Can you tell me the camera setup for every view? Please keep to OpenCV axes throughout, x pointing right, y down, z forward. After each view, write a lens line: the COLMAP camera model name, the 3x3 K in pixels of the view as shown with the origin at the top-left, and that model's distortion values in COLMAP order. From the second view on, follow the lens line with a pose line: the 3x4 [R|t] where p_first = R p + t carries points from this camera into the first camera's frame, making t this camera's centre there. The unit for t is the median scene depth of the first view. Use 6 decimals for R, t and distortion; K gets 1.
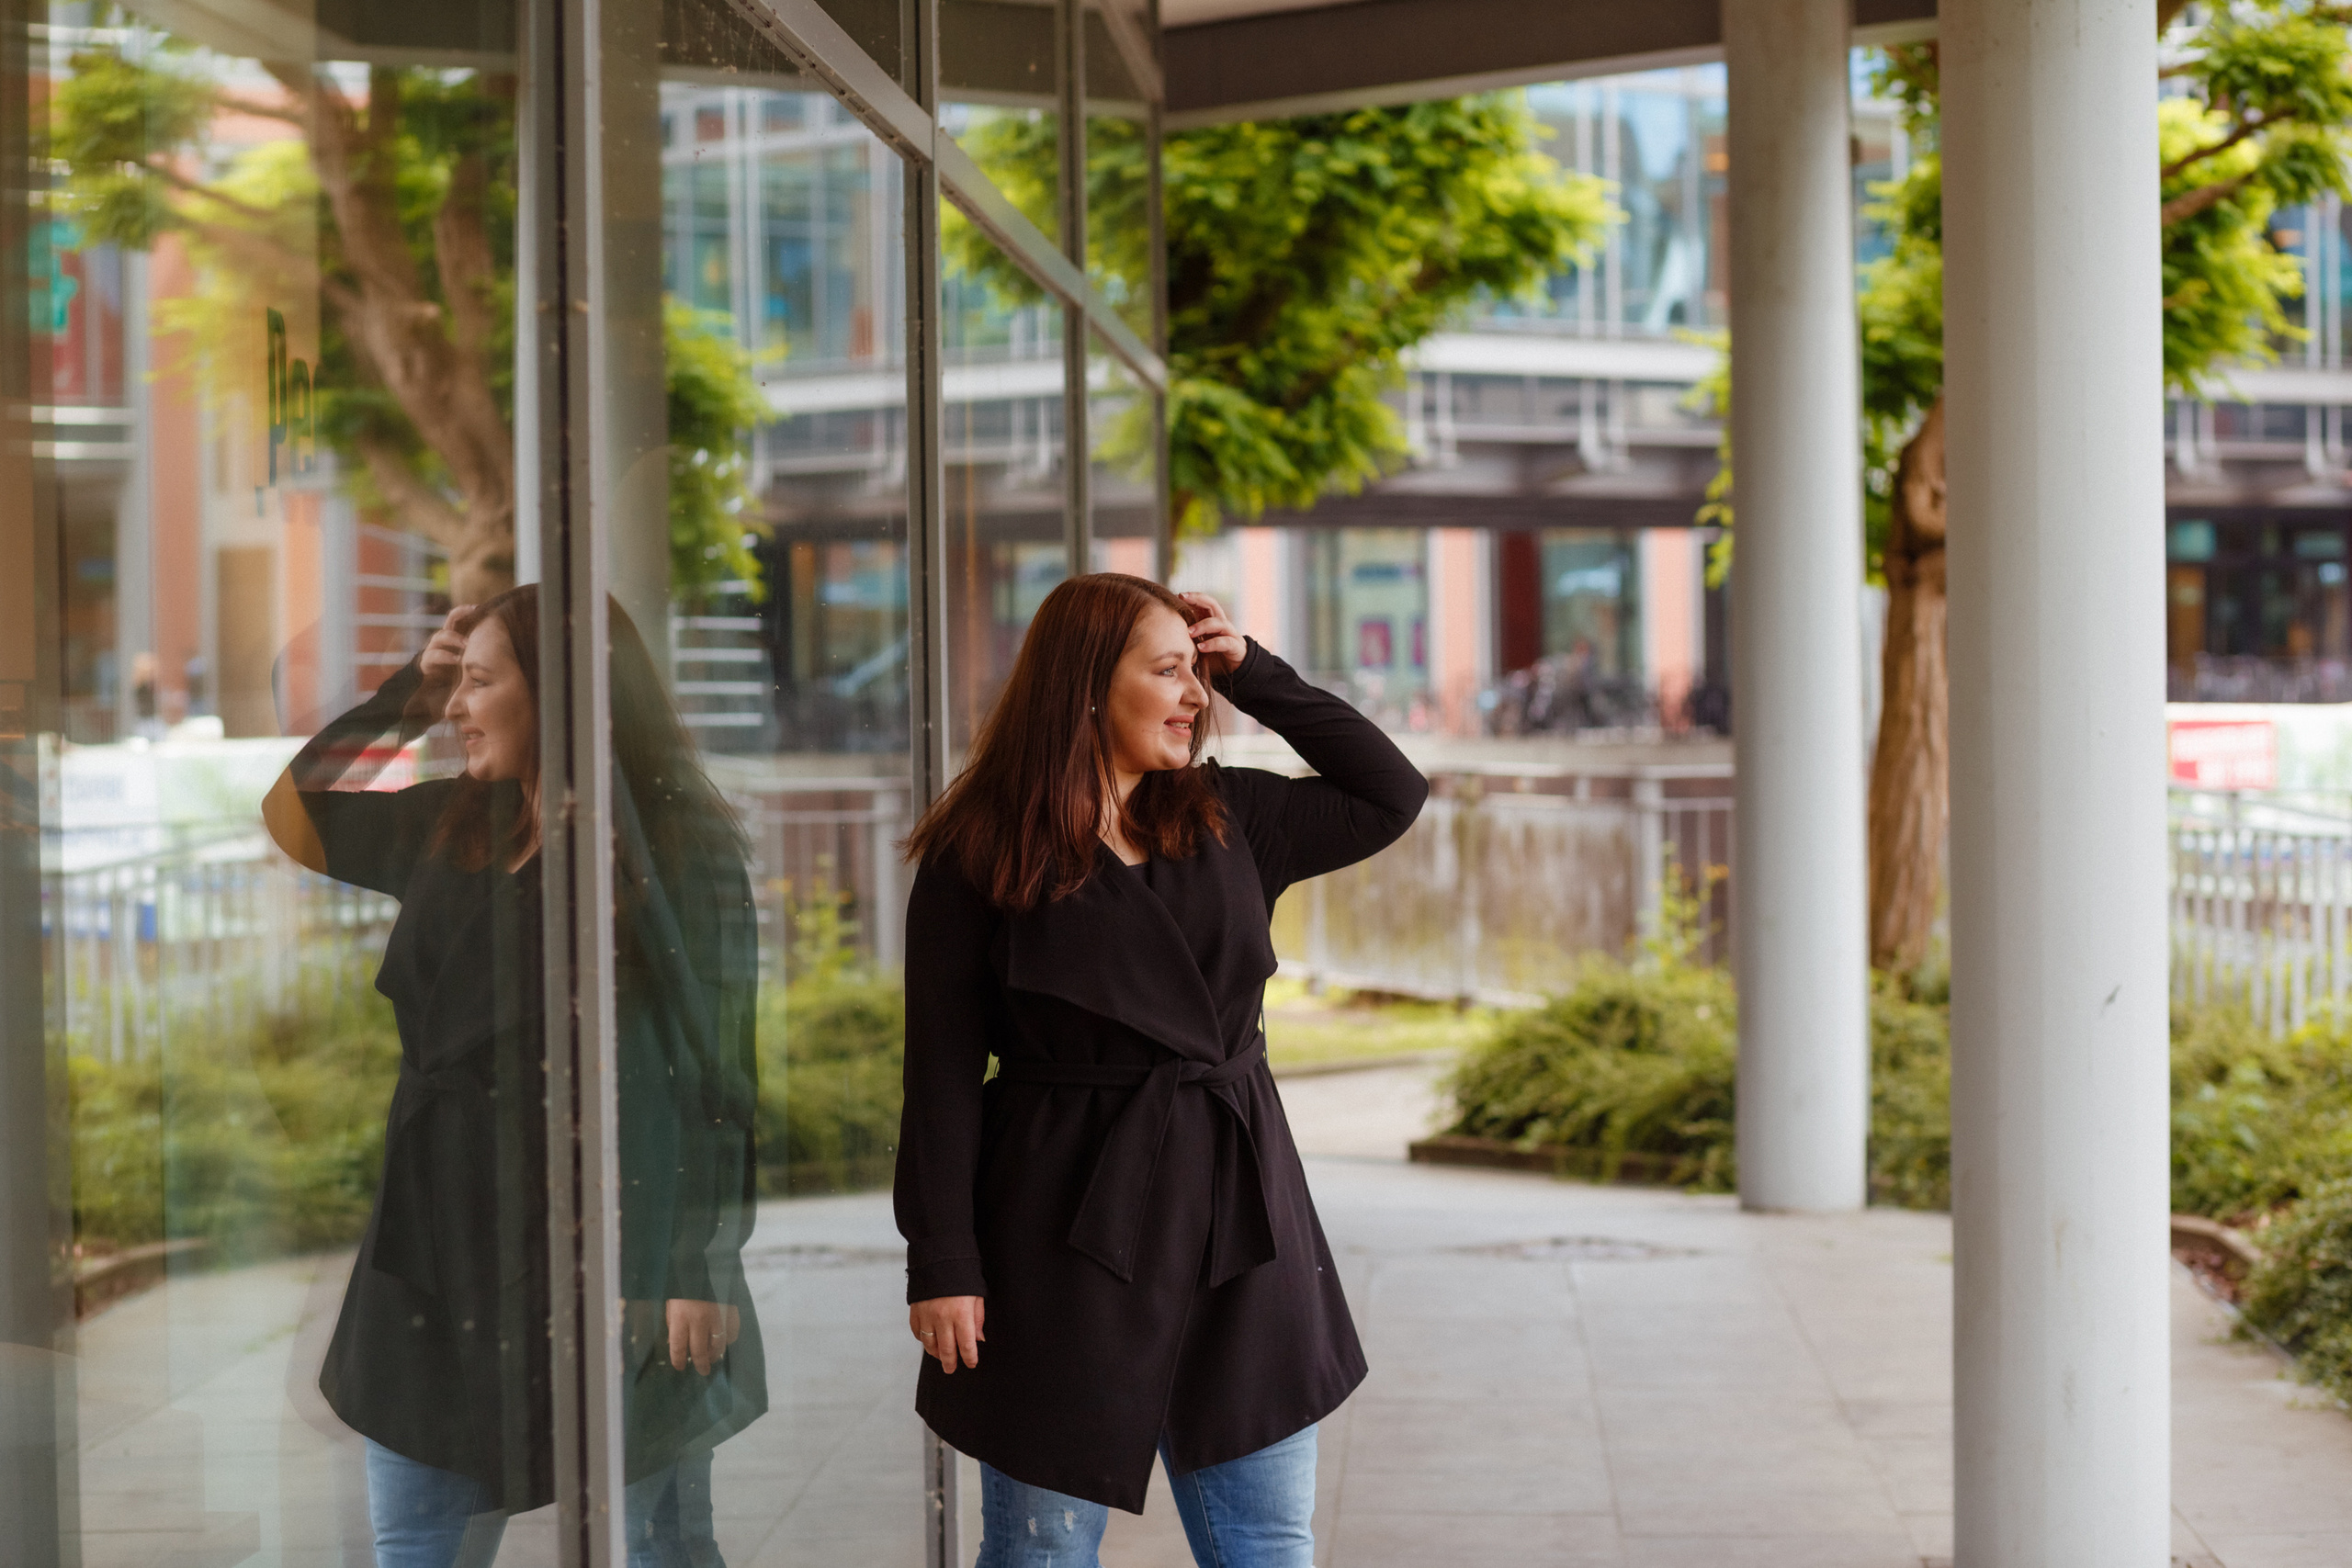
lens RADIAL K [[5885.4, 0, 1176.0], [0, 5885.4, 784.0], [0, 0, 1]] dist [-0.072798, -0.691651]
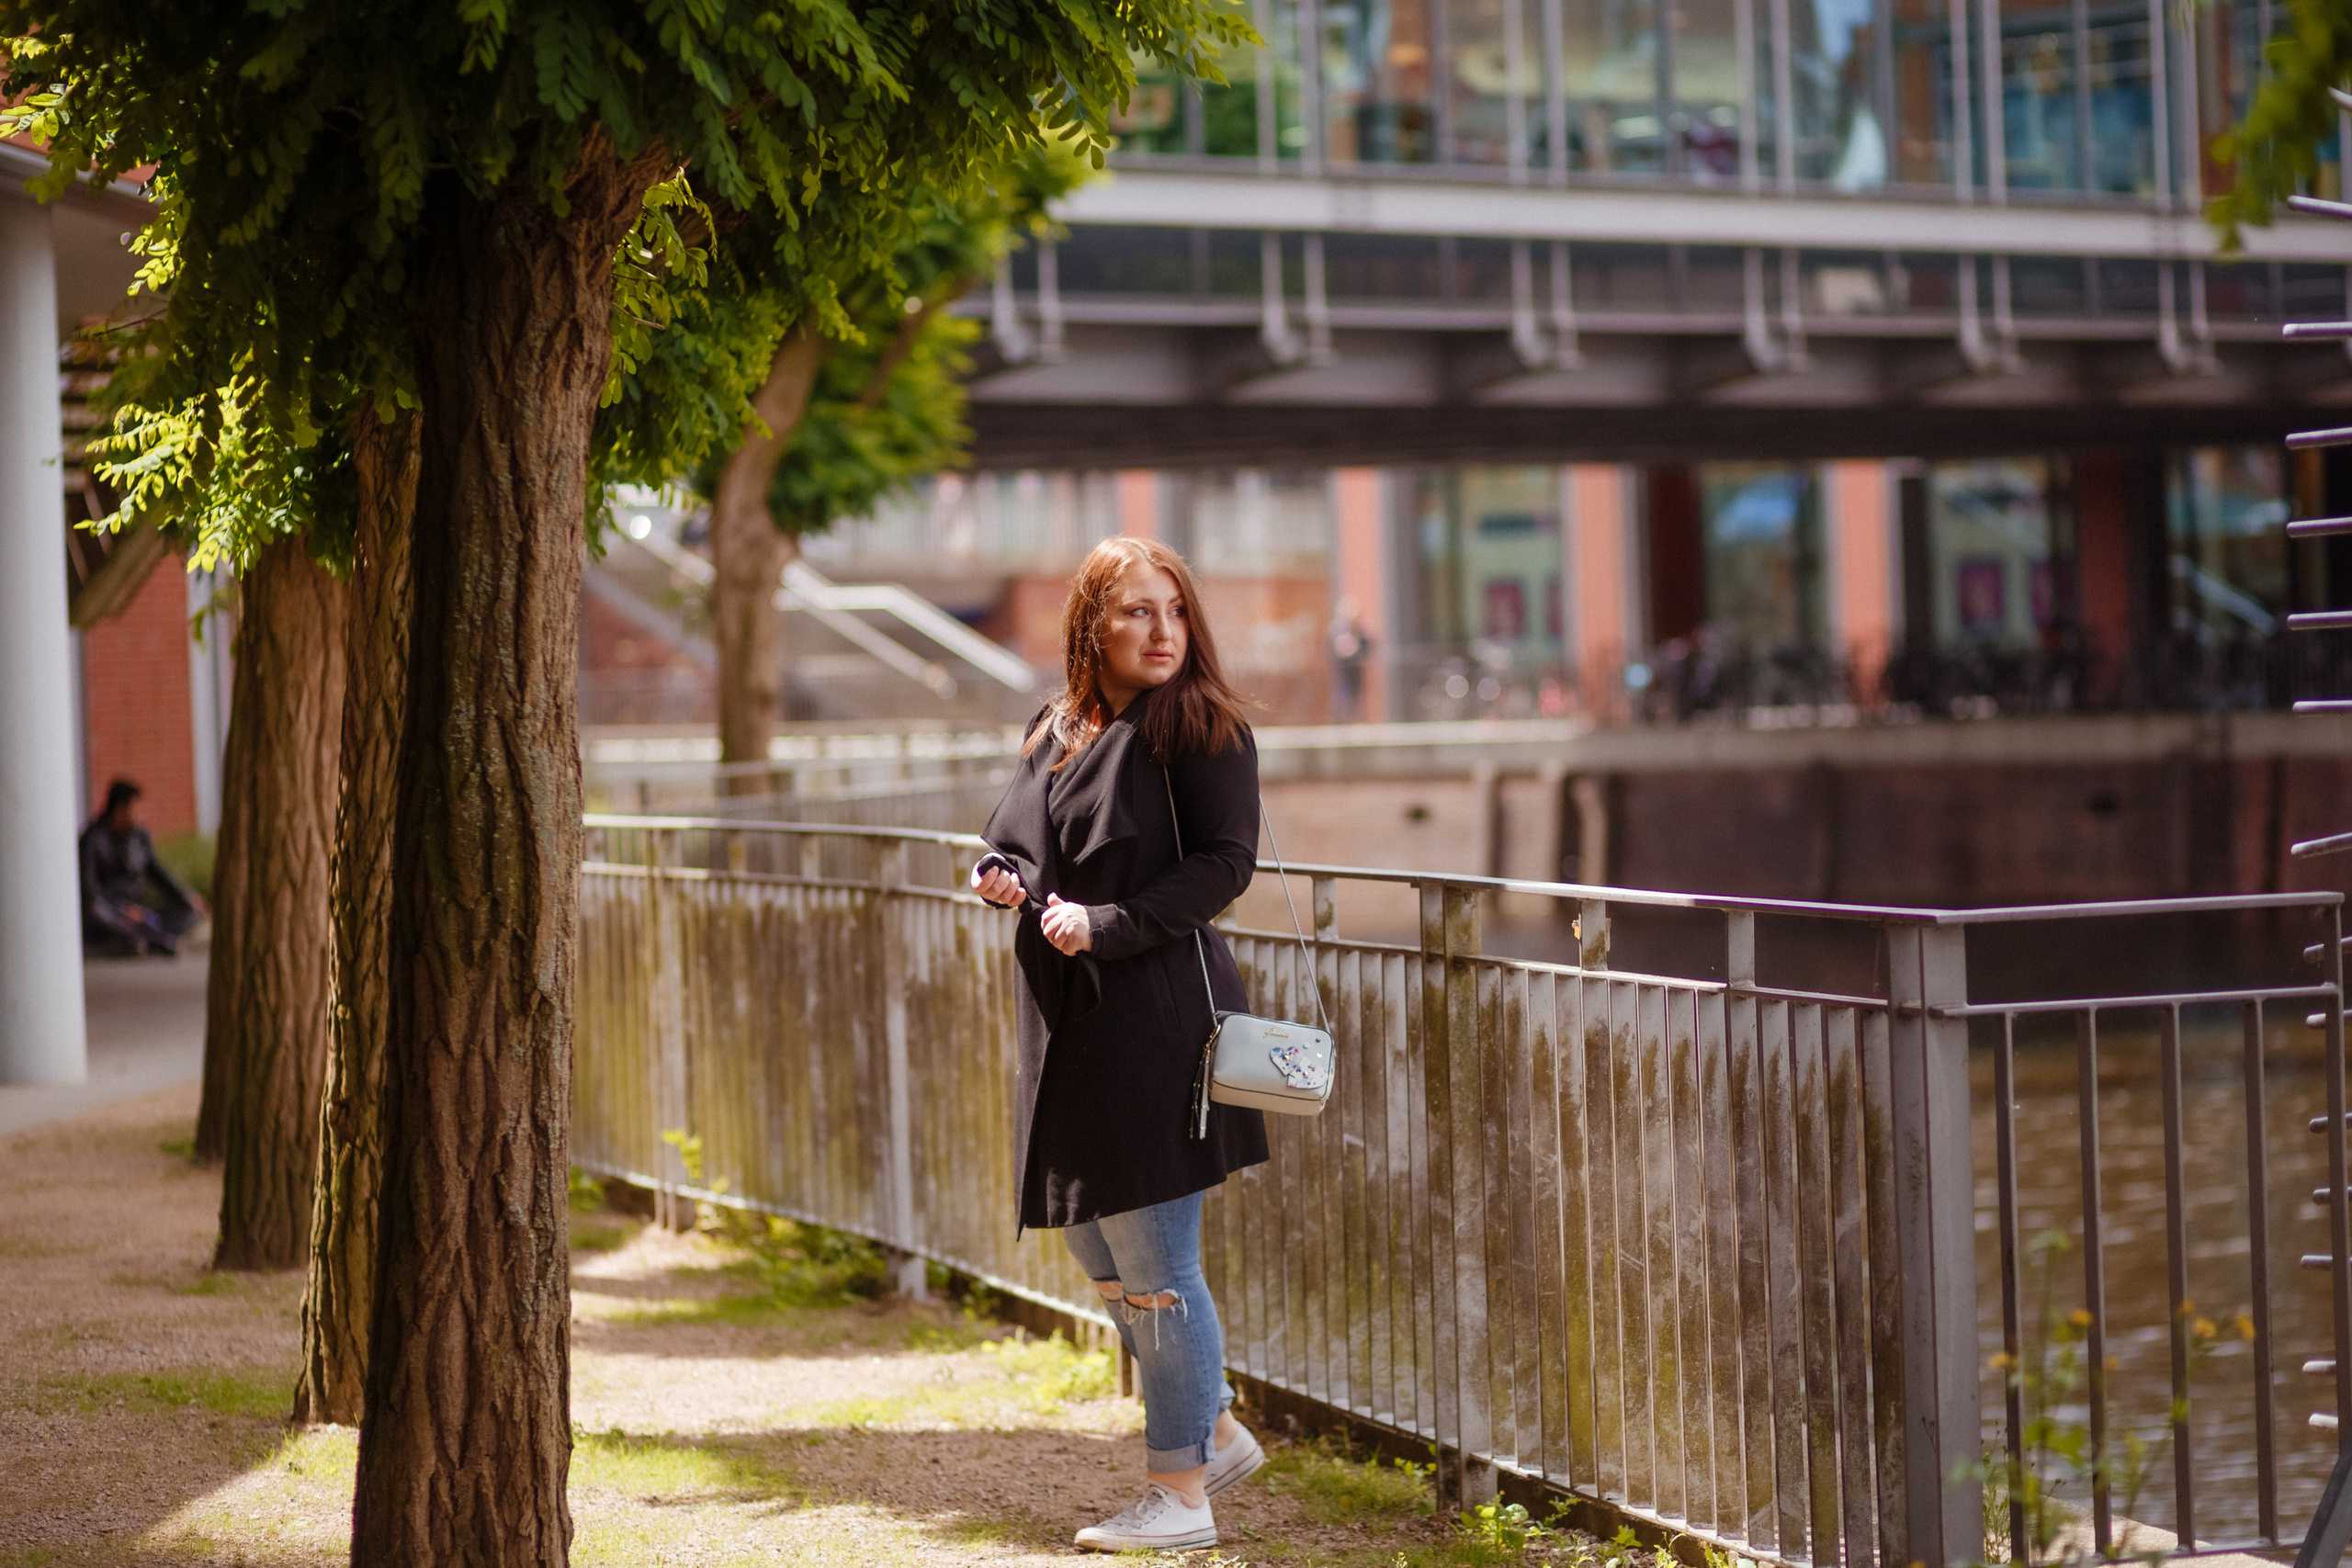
lens RADIAL K [[6007.9, 0, 1176.0], [0, 6007.9, 784.0], [0, 0, 1]] dist [-0.118470, -1.334427]
pose [[0.999428, -0.018985, -0.027984, 0.046781], [0.019075, 0.999814, 0.002971, -0.011687], [0.027923, -0.003504, 0.999604, 0.659154]]
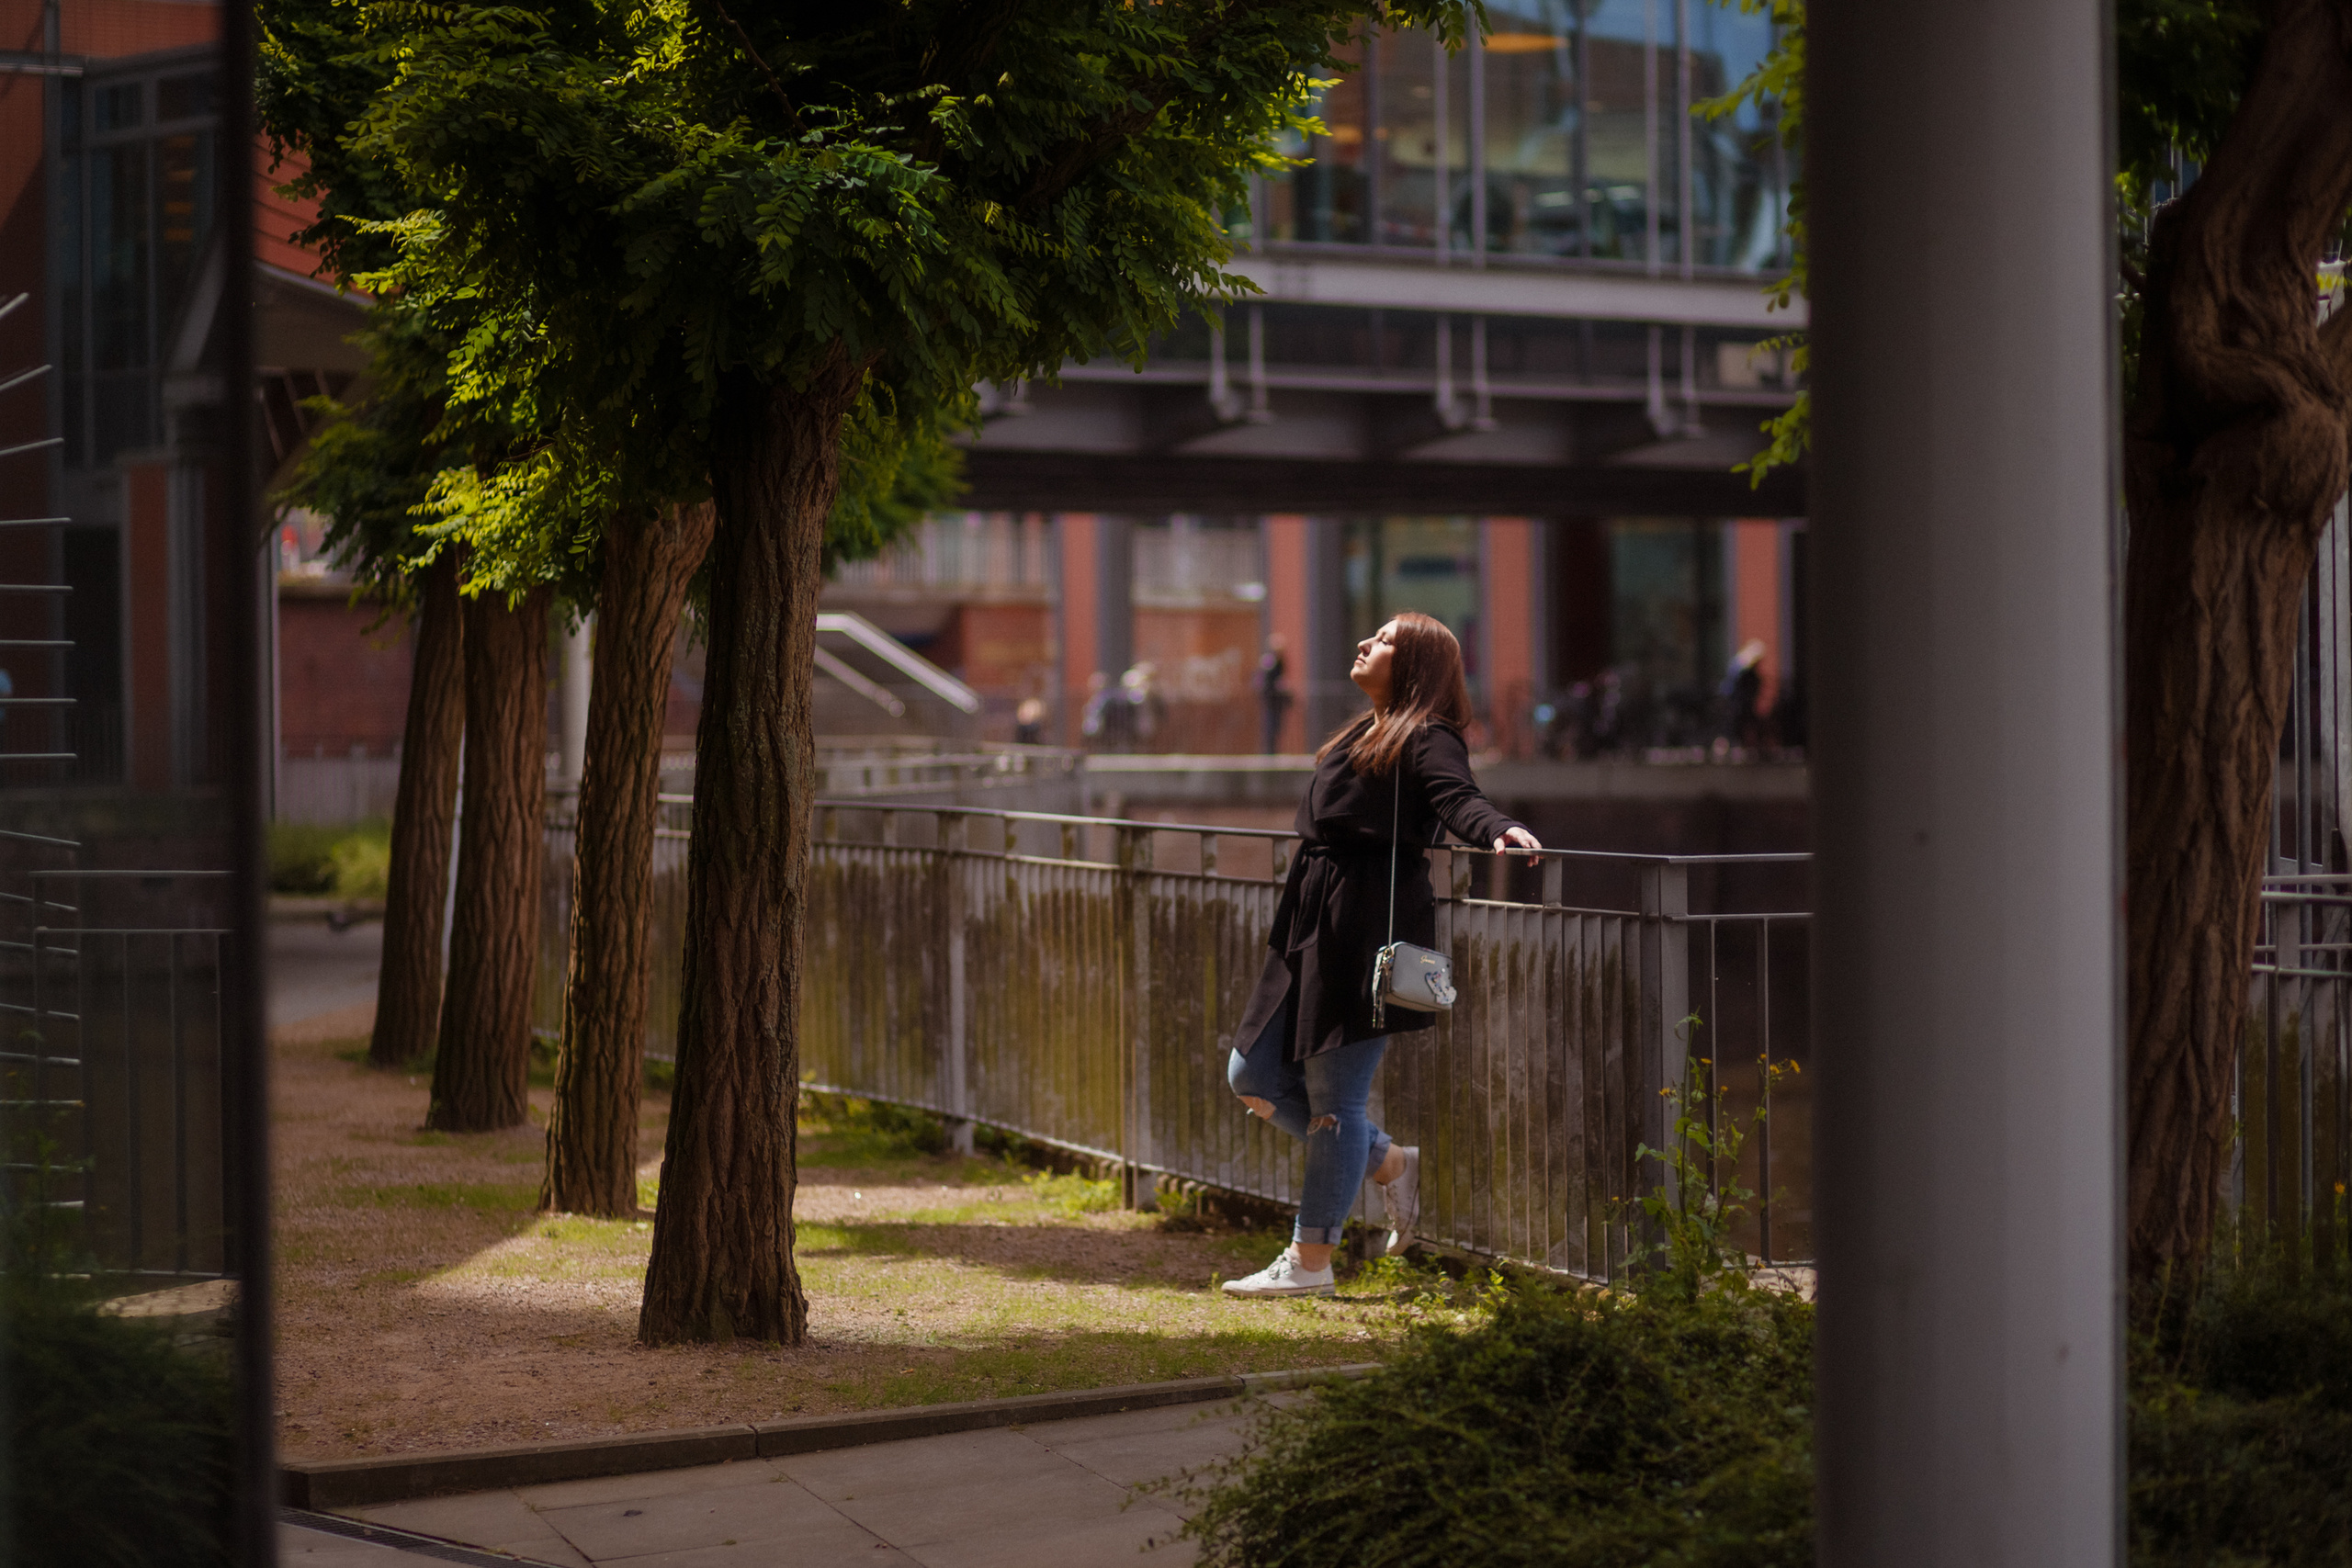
lens RADIAL K [[6018.5, 0, 1252.7], [0, 6018.5, 789.1], [0, 0, 1]] dist [-0.104193, -1.519695]
pose [[0.999985, 0.005321, -0.001320, 0.042740], [-0.005323, 0.999985, -0.001054, -0.007737], [0.001315, 0.001061, 0.999999, 0.440597]]
